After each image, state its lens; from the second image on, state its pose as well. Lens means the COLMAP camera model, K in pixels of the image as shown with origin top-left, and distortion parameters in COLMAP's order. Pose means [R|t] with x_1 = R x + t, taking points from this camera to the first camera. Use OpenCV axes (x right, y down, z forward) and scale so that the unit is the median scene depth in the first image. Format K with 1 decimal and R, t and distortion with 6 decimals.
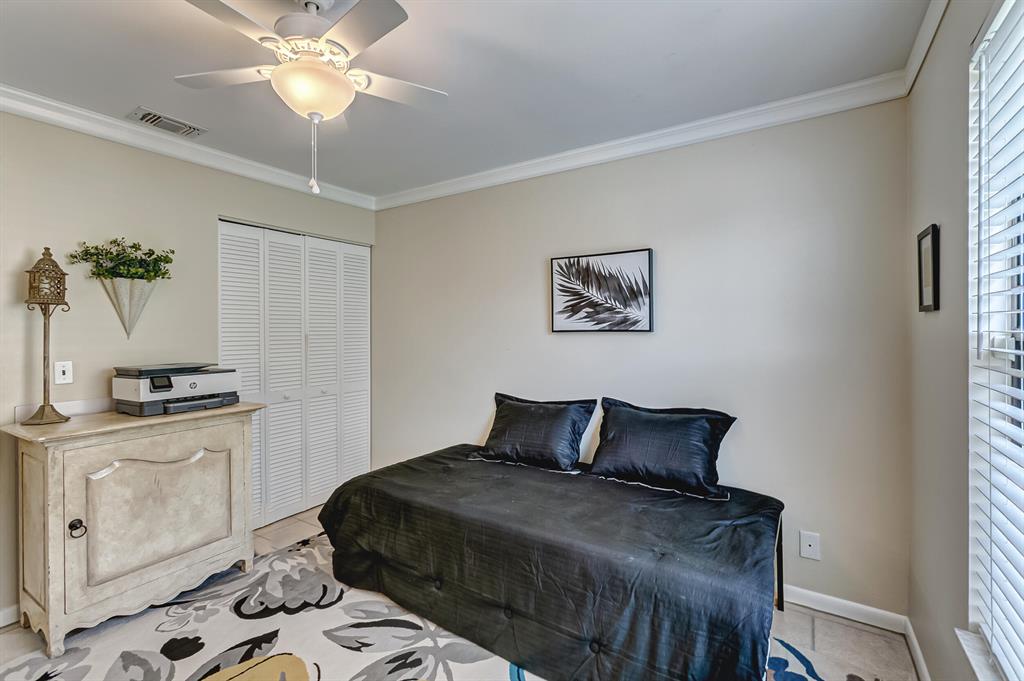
lens RADIAL K [[465.9, 0, 513.5], [0, 465.9, 336.6], [0, 0, 1]] dist [-0.019361, 0.018285]
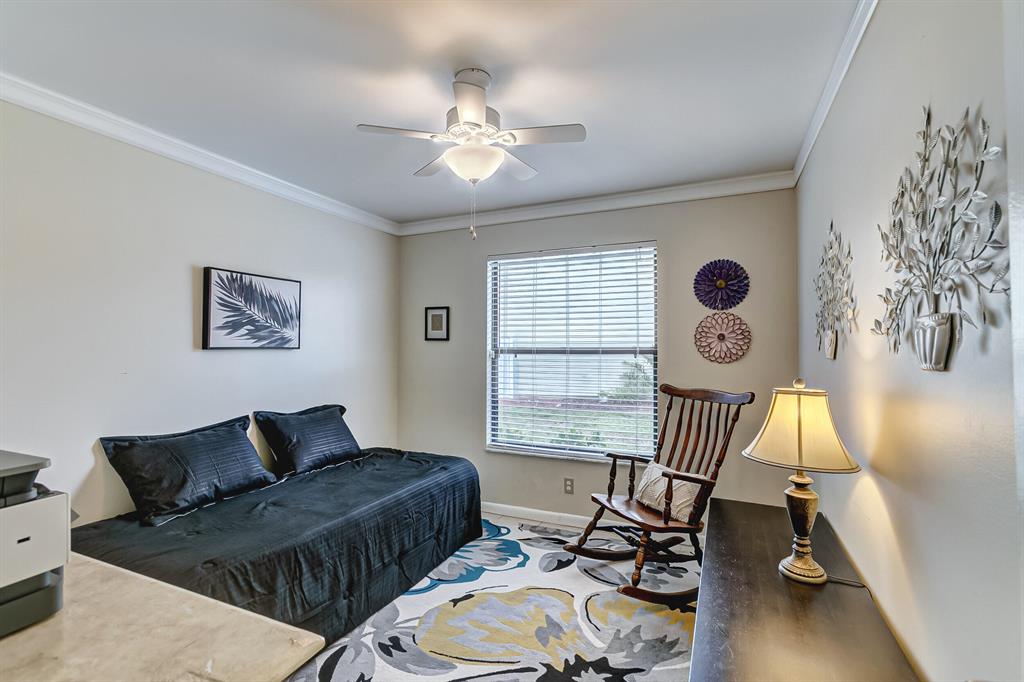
lens RADIAL K [[460.0, 0, 509.2], [0, 460.0, 339.6], [0, 0, 1]] dist [-0.015787, 0.013461]
pose [[-0.149749, 0.017689, 0.988566, -0.847155], [0.007164, 0.999833, -0.016806, -0.008786], [-0.988698, 0.004565, -0.149851, 0.542665]]
